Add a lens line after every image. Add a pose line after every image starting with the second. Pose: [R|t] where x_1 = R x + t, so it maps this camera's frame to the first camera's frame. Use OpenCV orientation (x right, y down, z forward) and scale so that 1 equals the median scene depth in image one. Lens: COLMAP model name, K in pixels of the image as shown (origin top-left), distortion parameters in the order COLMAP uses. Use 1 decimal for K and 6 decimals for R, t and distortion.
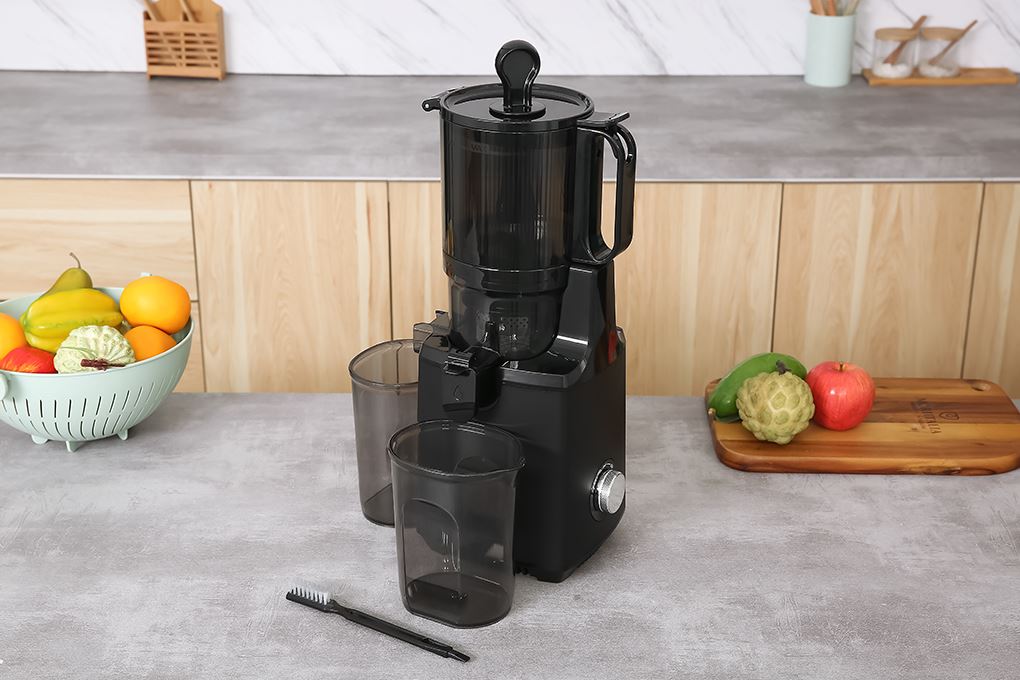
lens RADIAL K [[1668.3, 0, 510.0], [0, 1668.3, 340.0], [0, 0, 1]] dist [0.130728, 0.082354]
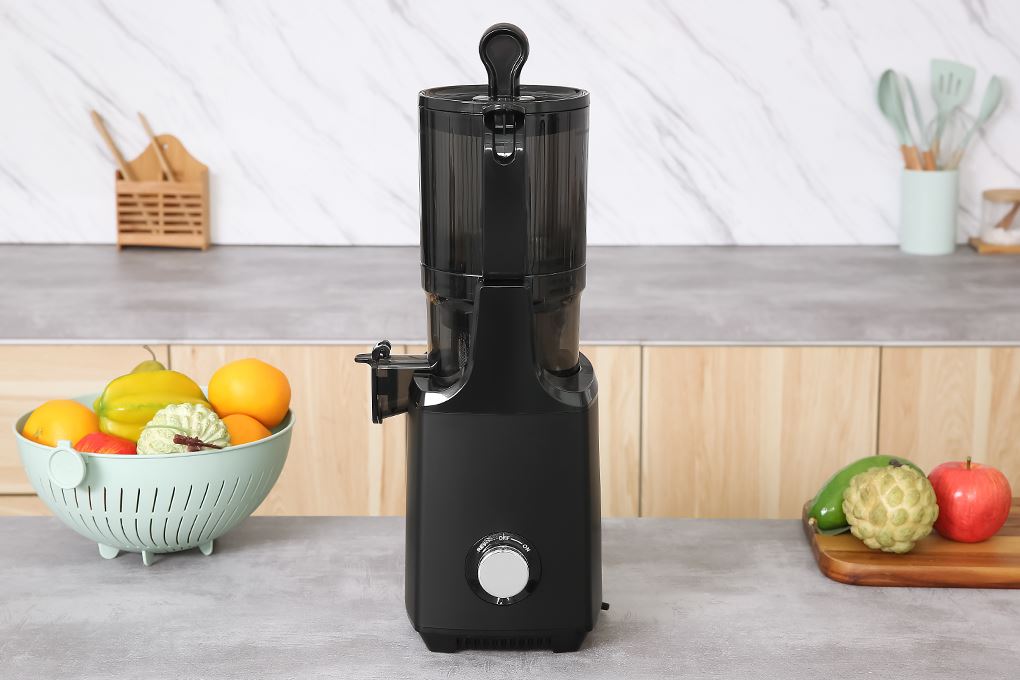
lens RADIAL K [[2066.9, 0, 511.3], [0, 2066.9, 349.2], [0, 0, 1]] dist [0.198195, -0.028039]
pose [[0.999972, -0.002183, -0.007212, -0.012752], [0.000922, 0.985377, -0.170383, 0.082471], [0.007479, 0.170372, 0.985351, -0.017131]]
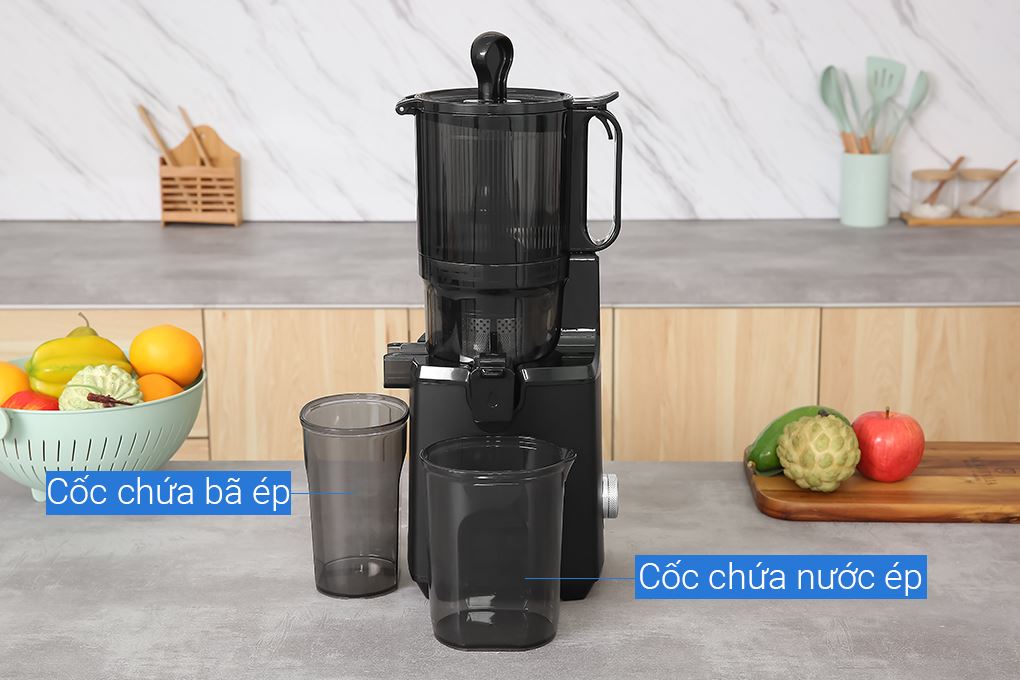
lens RADIAL K [[1765.1, 0, 510.0], [0, 1765.1, 340.0], [0, 0, 1]] dist [0.154785, -0.021193]
pose [[0.999882, -0.006102, -0.014112, -0.000442], [0.003889, 0.988390, -0.151891, 0.076883], [0.014875, 0.151818, 0.988297, 0.000245]]
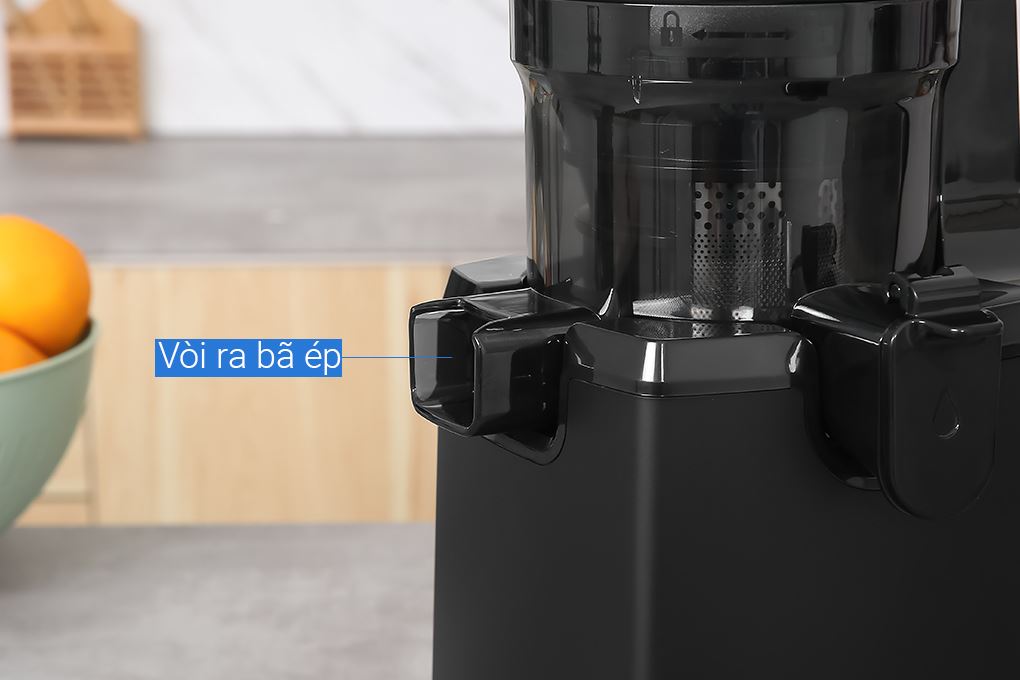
lens RADIAL K [[2288.4, 0, 510.0], [0, 2288.4, 340.0], [0, 0, 1]] dist [0.142280, 0.281152]
pose [[0.999976, -0.005423, 0.004219, -0.053680], [0.006065, 0.985267, -0.170917, 0.057745], [-0.003230, 0.170939, 0.985276, 0.262378]]
